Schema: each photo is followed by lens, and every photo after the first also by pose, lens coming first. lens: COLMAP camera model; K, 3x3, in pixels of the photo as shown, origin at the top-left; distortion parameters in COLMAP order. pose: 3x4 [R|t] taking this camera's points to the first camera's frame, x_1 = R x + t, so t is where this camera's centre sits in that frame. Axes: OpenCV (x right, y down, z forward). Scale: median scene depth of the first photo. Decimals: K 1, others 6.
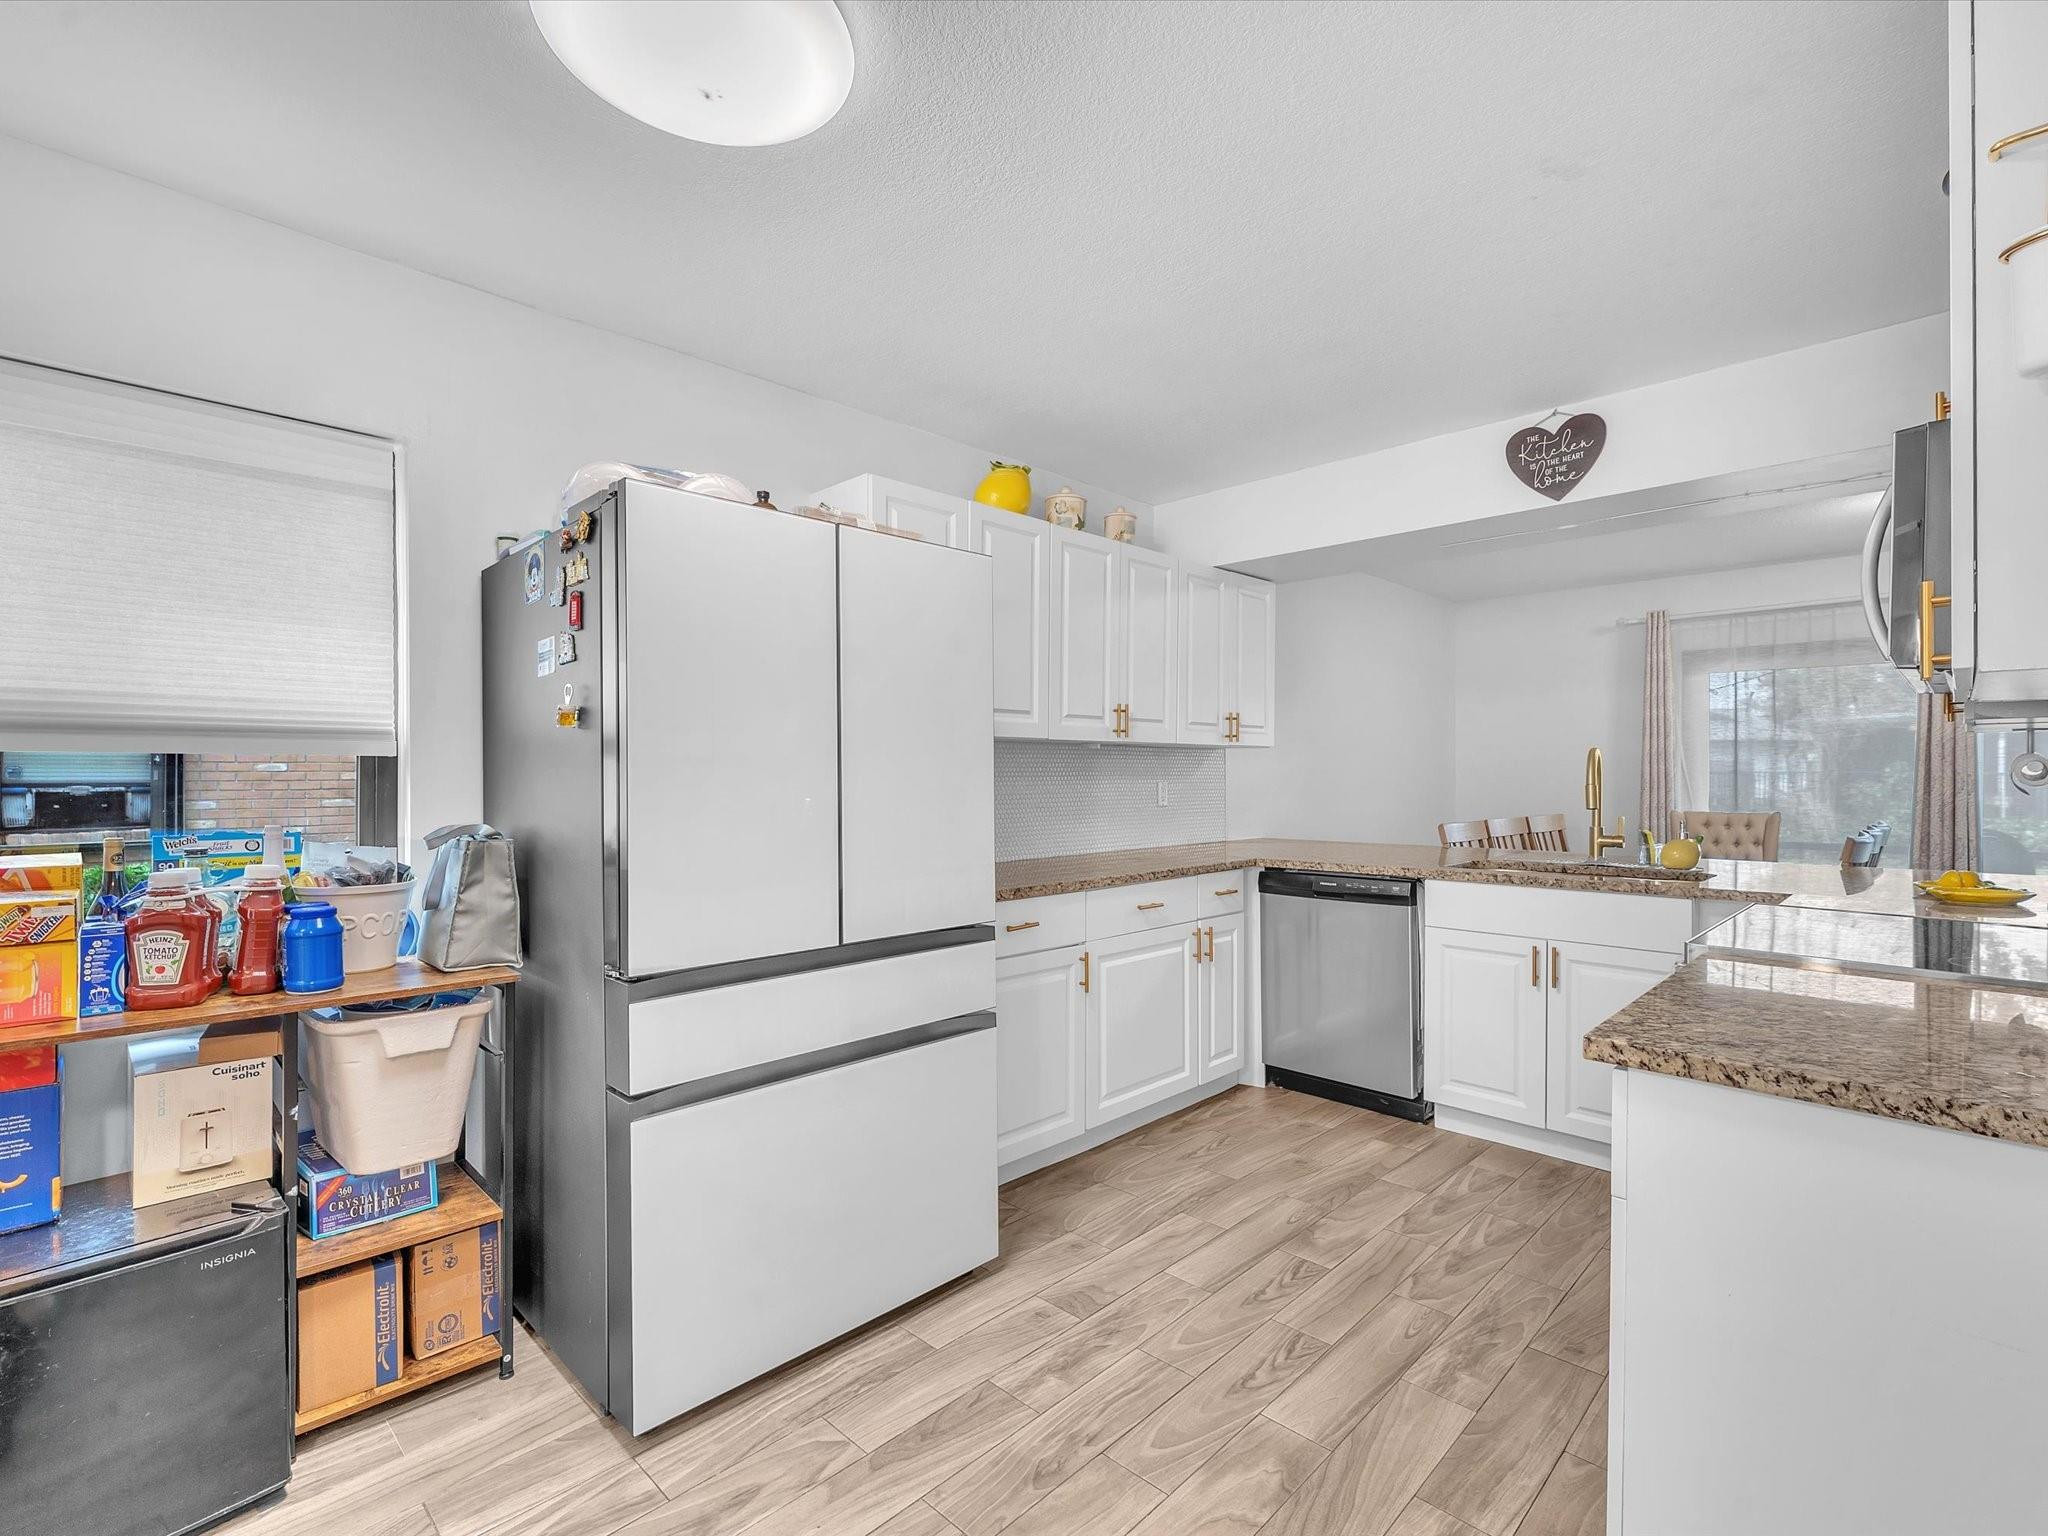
lens RADIAL K [[953.4, 0, 1042.3], [0, 953.4, 780.2], [0, 0, 1]] dist [-0.003488, -0.001688]
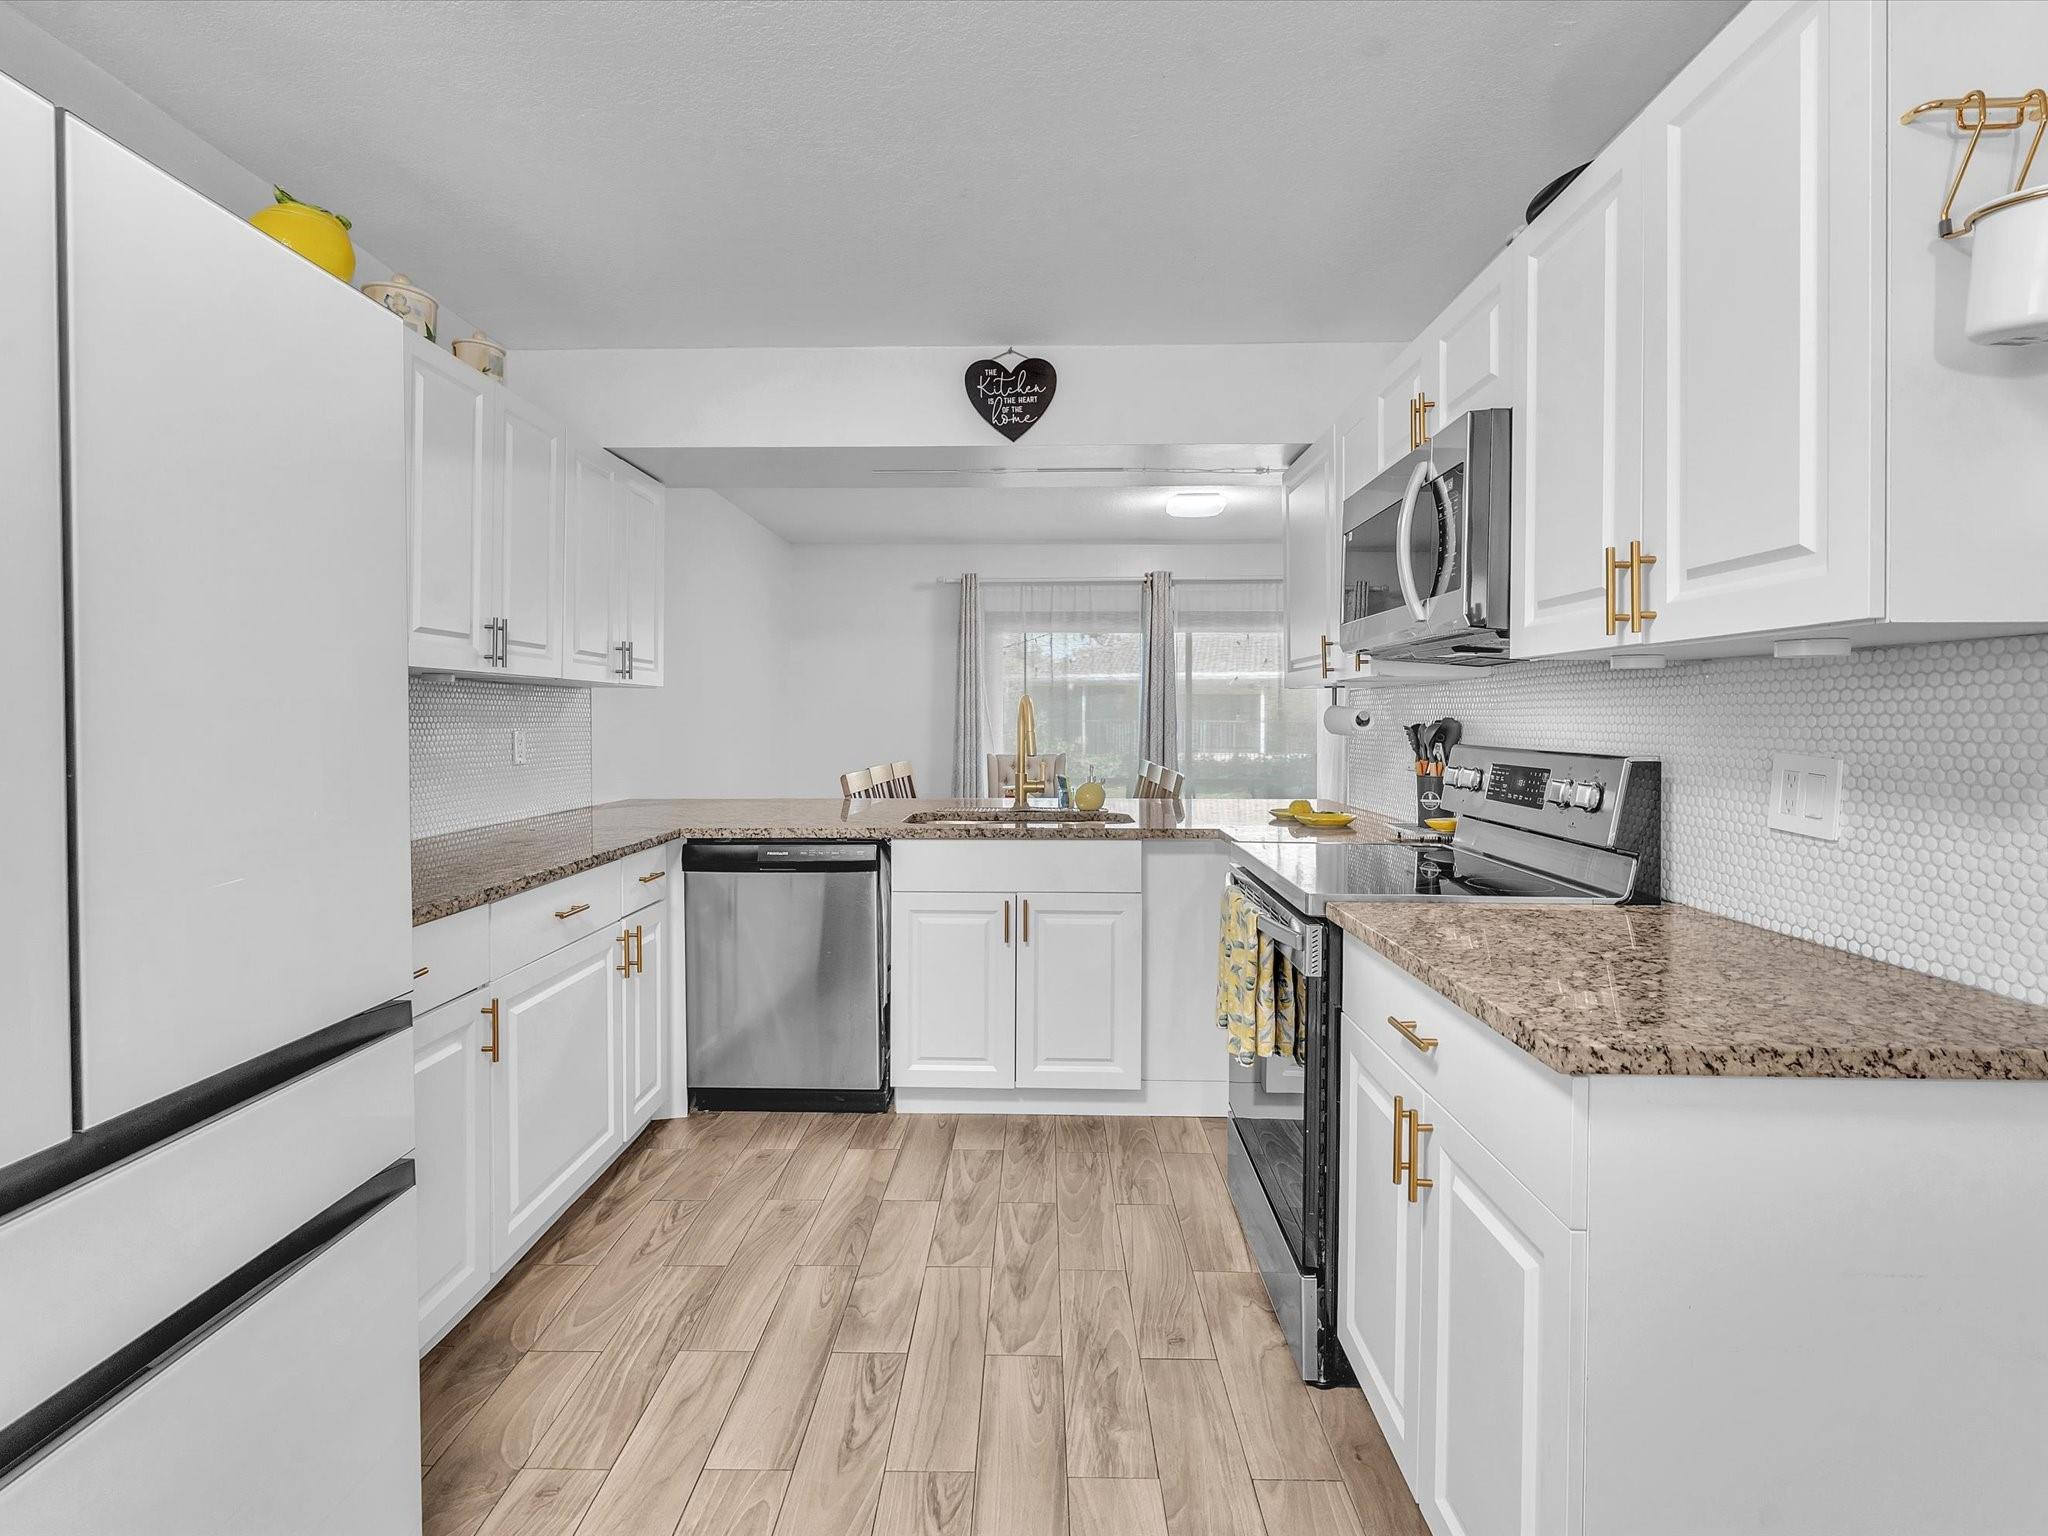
lens RADIAL K [[953.4, 0, 1008.1], [0, 953.4, 729.0], [0, 0, 1]] dist [-0.003488, -0.001688]
pose [[0.736750, -0.004420, 0.676151, -0.125925], [0.003211, 0.999990, 0.003037, -0.001499], [-0.676157, -0.000066, 0.736757, 0.284544]]
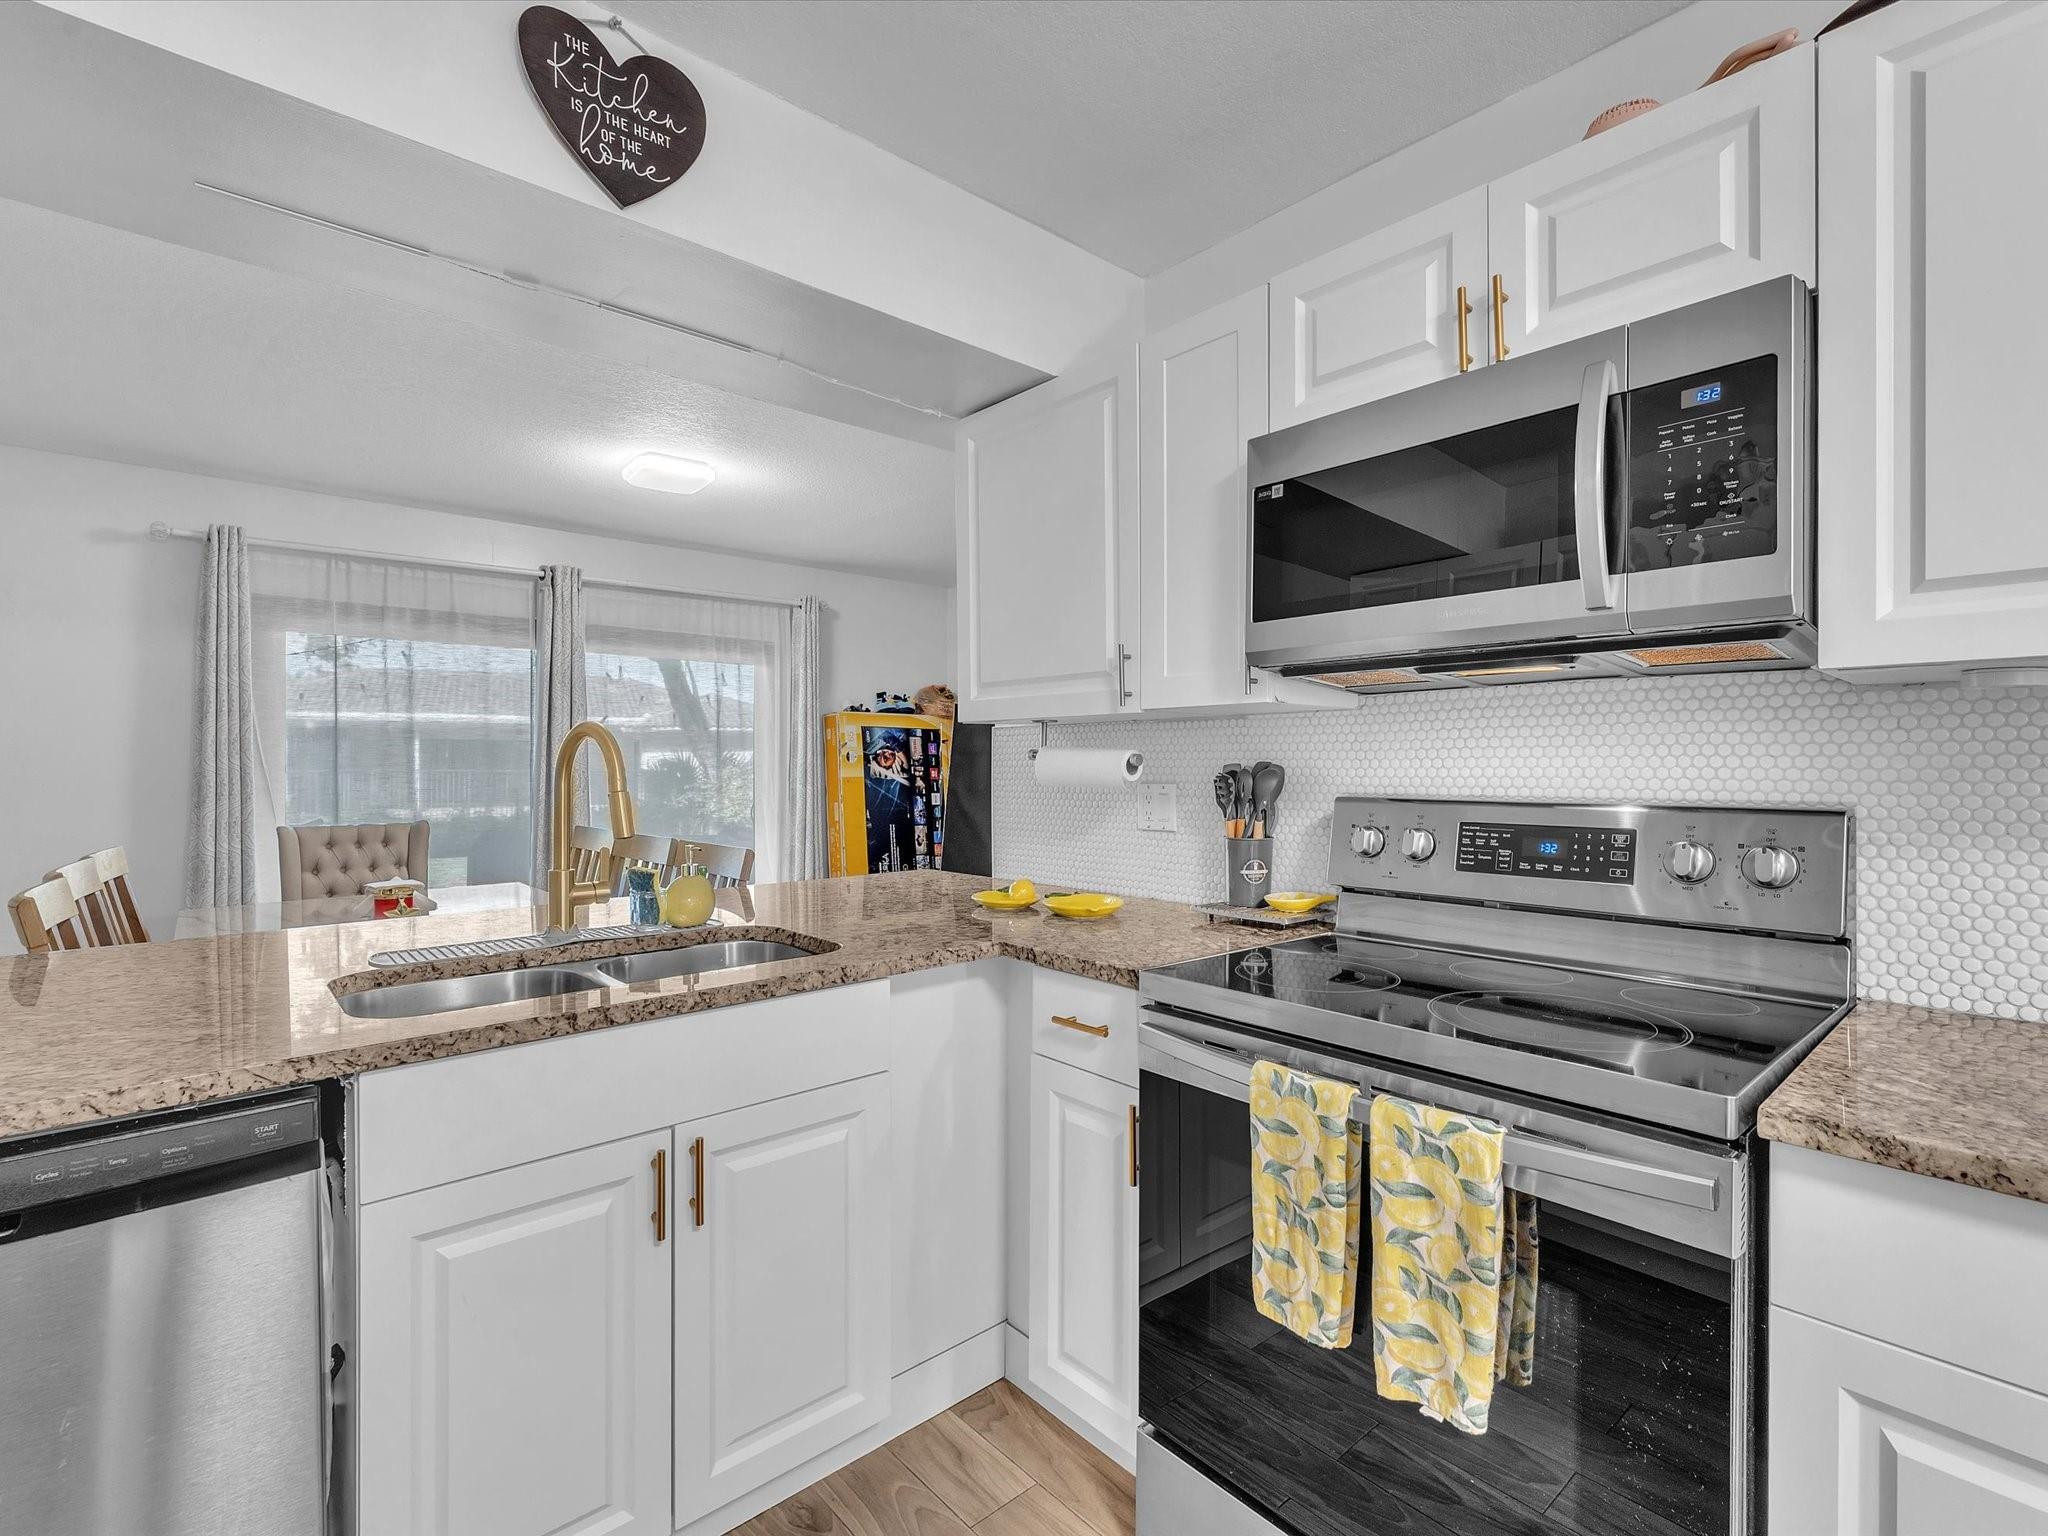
lens RADIAL K [[953.4, 0, 1025.5], [0, 953.4, 767.0], [0, 0, 1]] dist [-0.003488, -0.001688]
pose [[0.079076, -0.000195, 0.996869, 0.075274], [0.012907, 0.999916, -0.000828, -0.005796], [-0.996785, 0.012932, 0.079071, 0.764917]]
